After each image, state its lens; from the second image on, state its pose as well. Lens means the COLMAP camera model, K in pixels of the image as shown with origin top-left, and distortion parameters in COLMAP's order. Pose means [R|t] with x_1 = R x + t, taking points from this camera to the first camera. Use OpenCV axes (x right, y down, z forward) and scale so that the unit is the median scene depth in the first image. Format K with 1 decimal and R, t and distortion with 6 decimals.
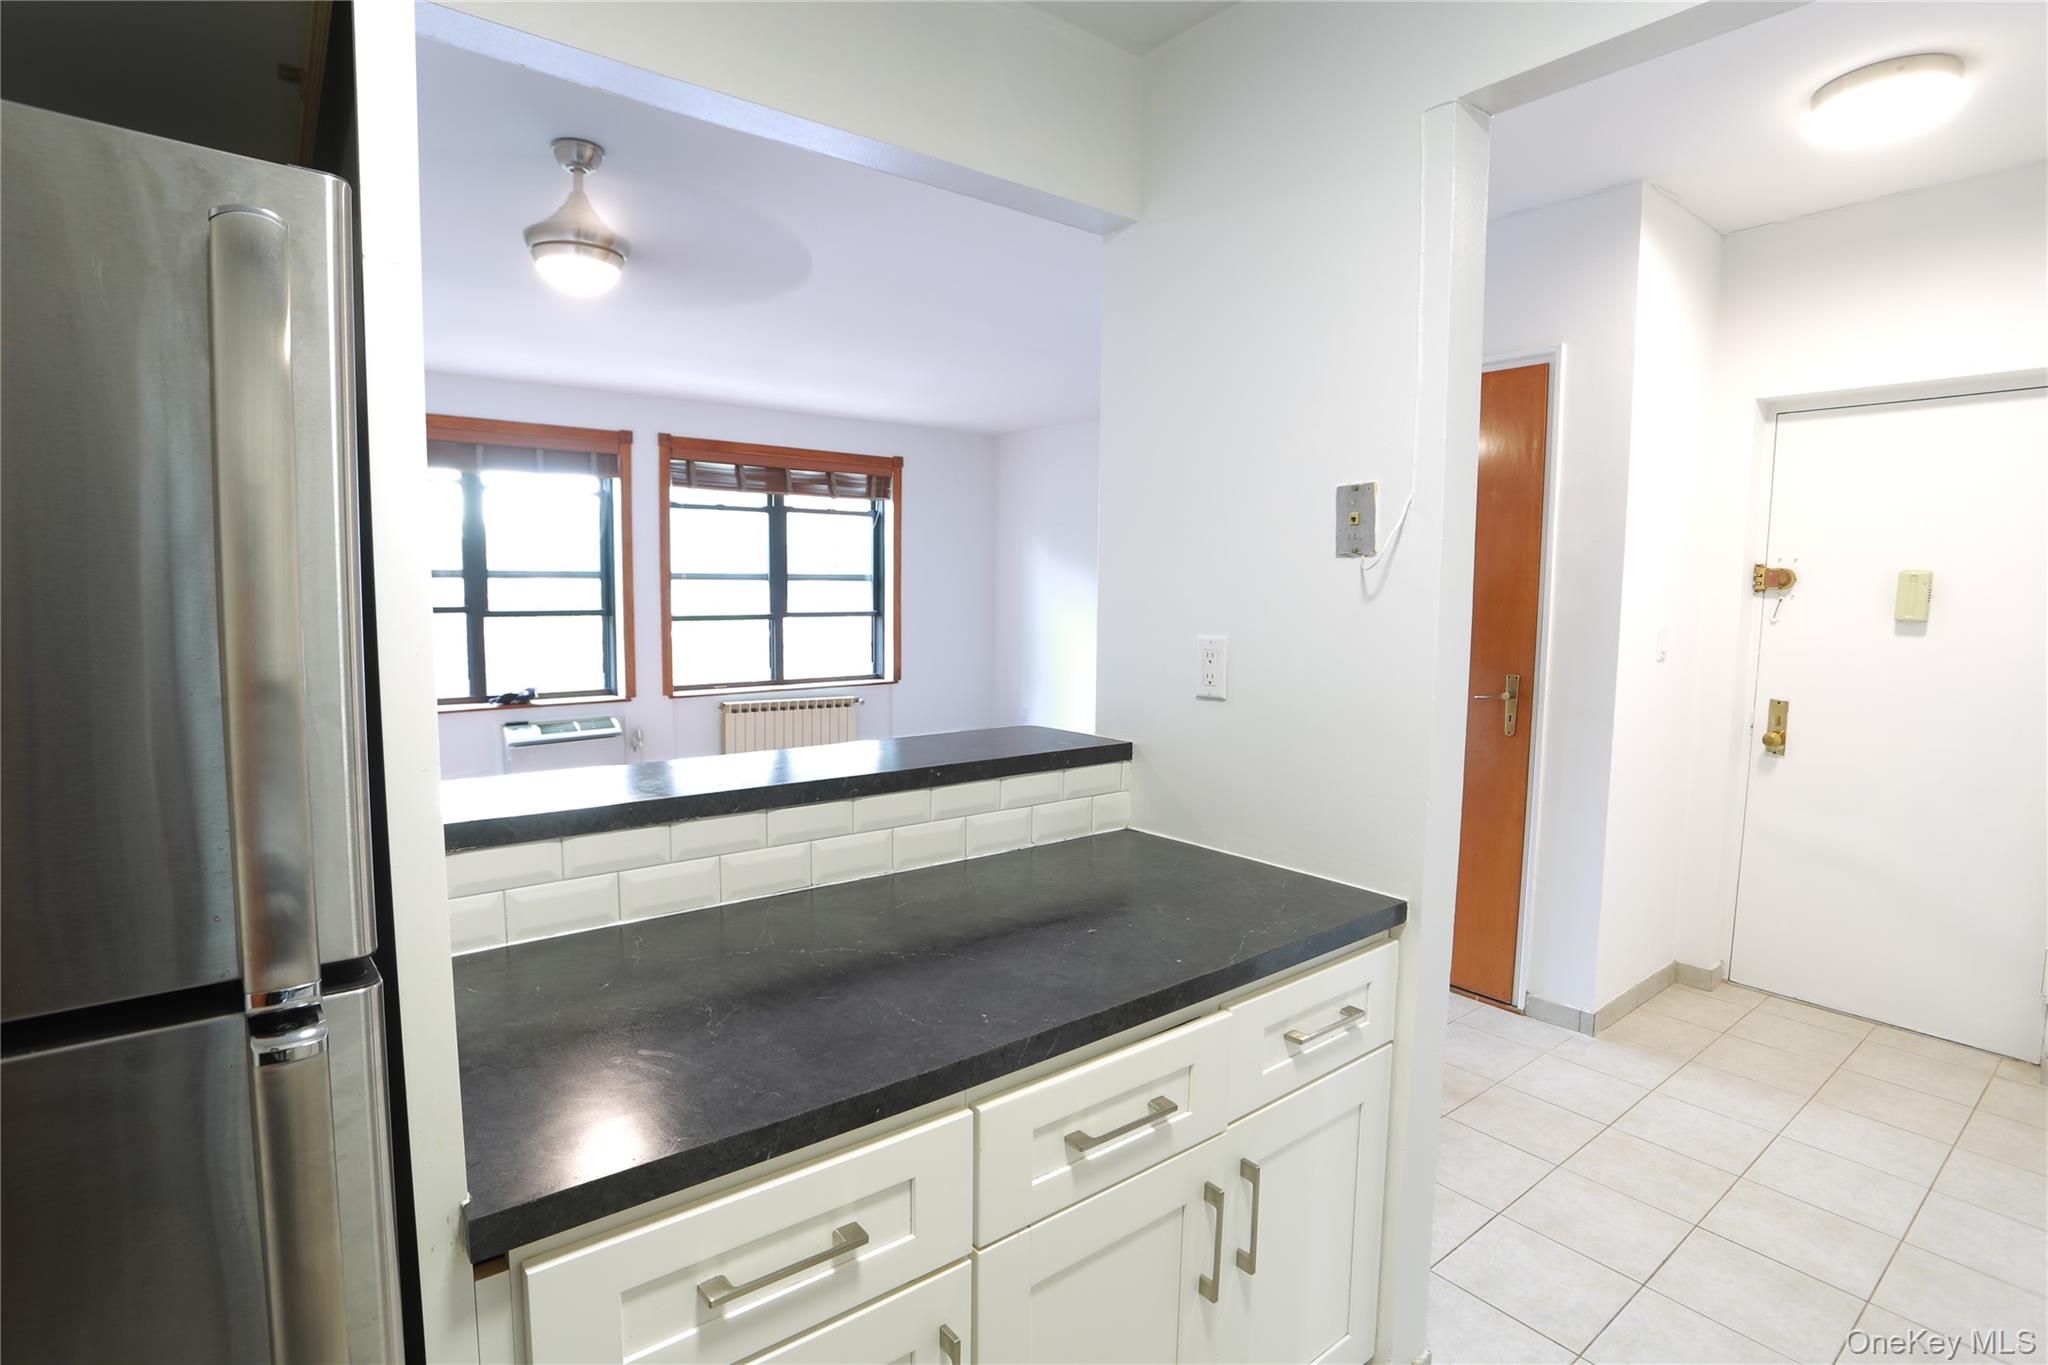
lens RADIAL K [[1016.0, 0, 1017.3], [0, 1016.0, 684.7], [0, 0, 1]] dist [-0.063789, 0.029860]
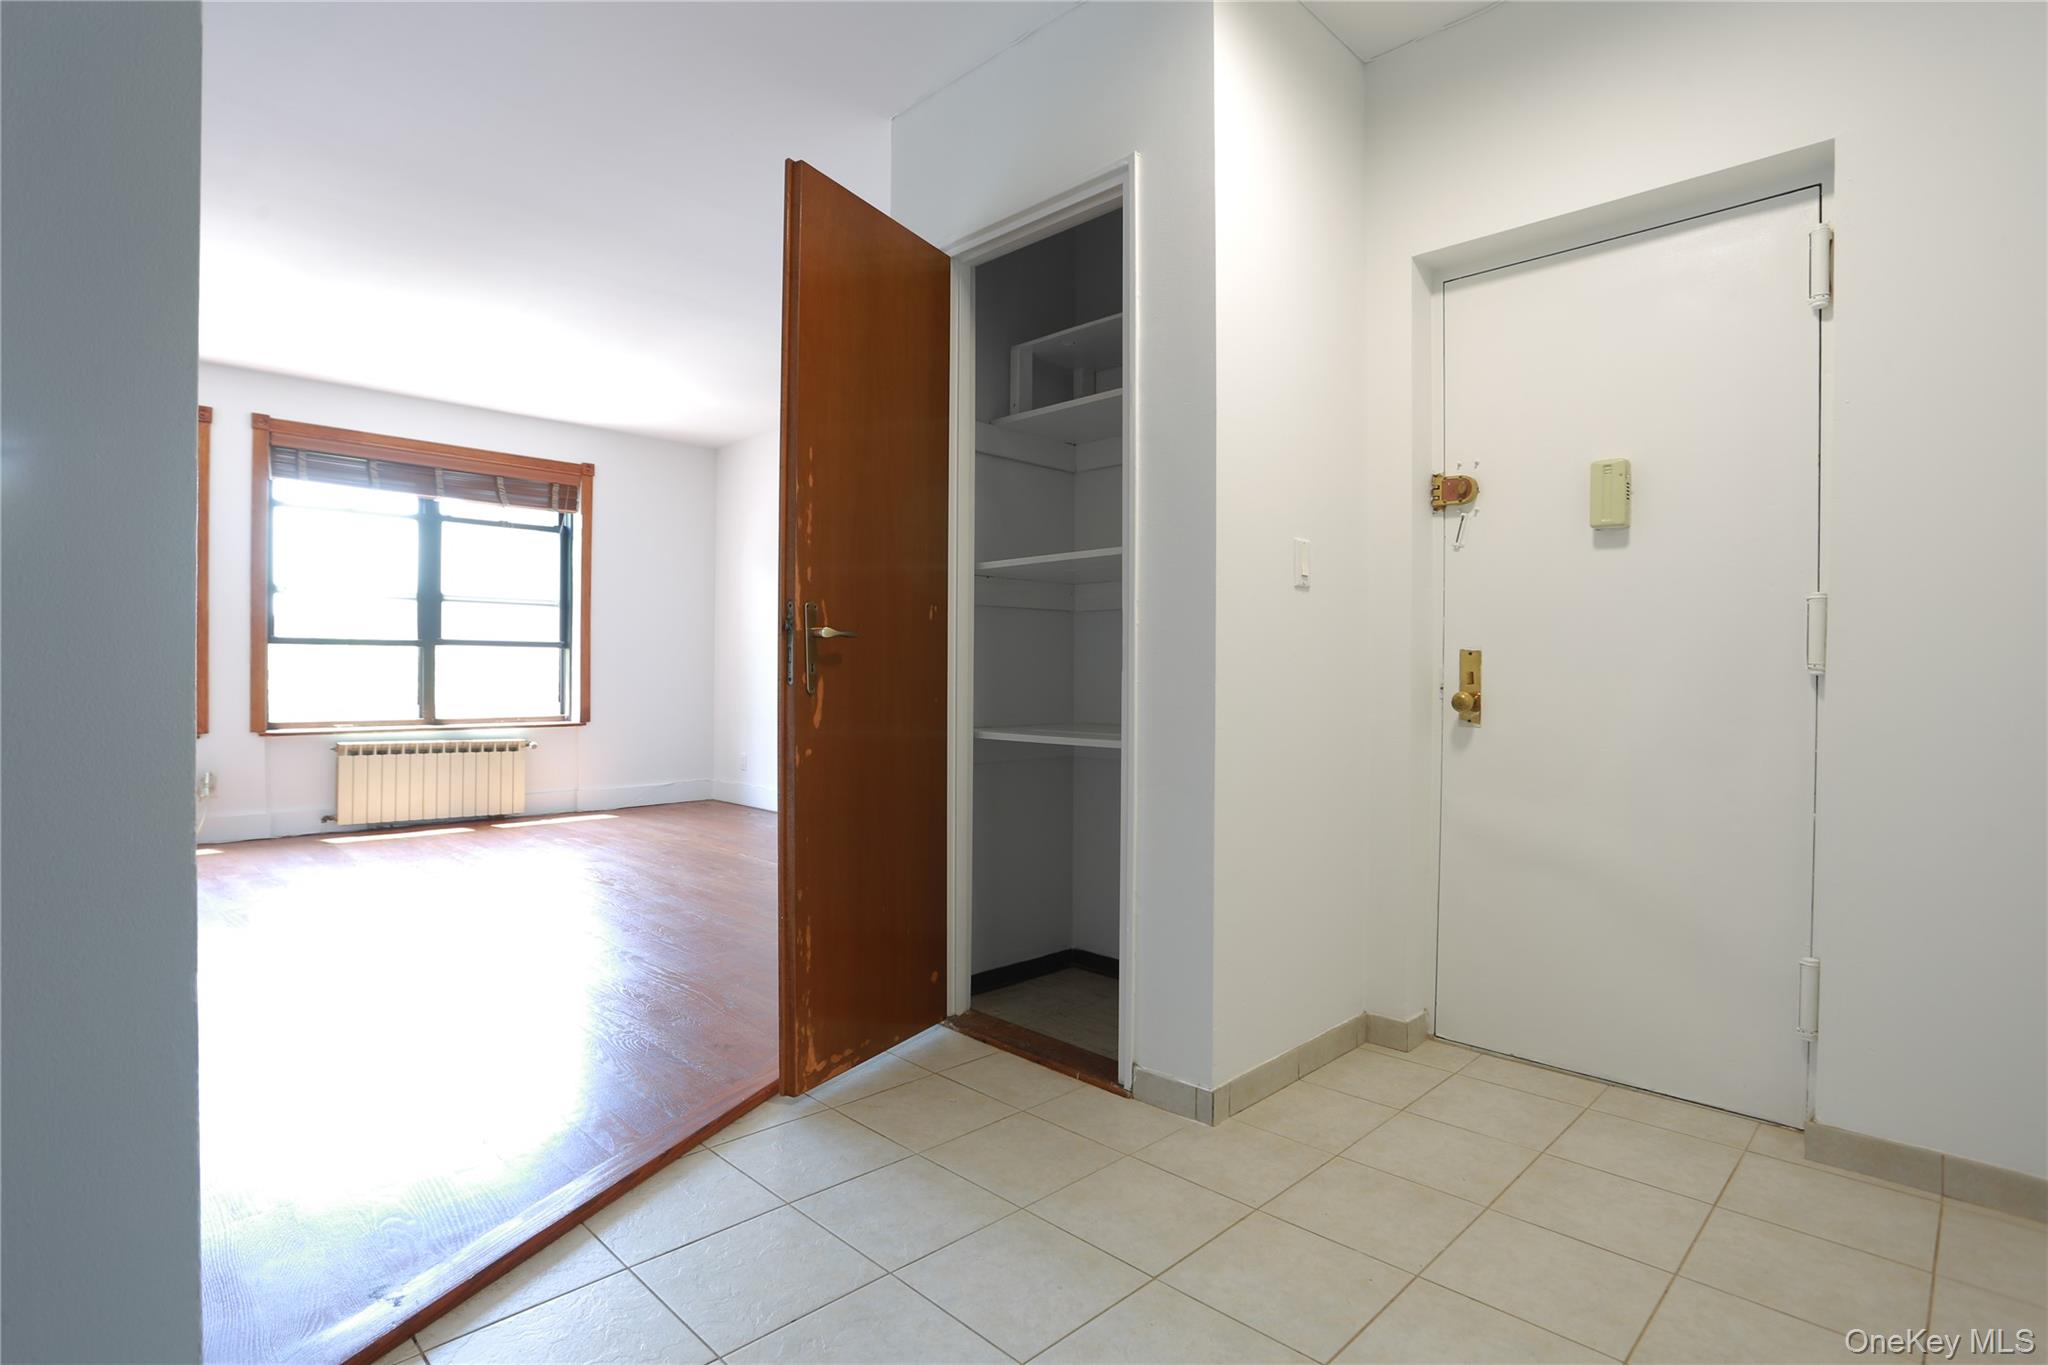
lens RADIAL K [[1016.0, 0, 1017.3], [0, 1016.0, 684.7], [0, 0, 1]] dist [-0.063789, 0.029860]
pose [[0.993601, -0.005640, 0.112804, 0.174964], [0.015664, 0.995982, -0.088171, 0.053066], [-0.111853, 0.089374, 0.989698, 0.145723]]
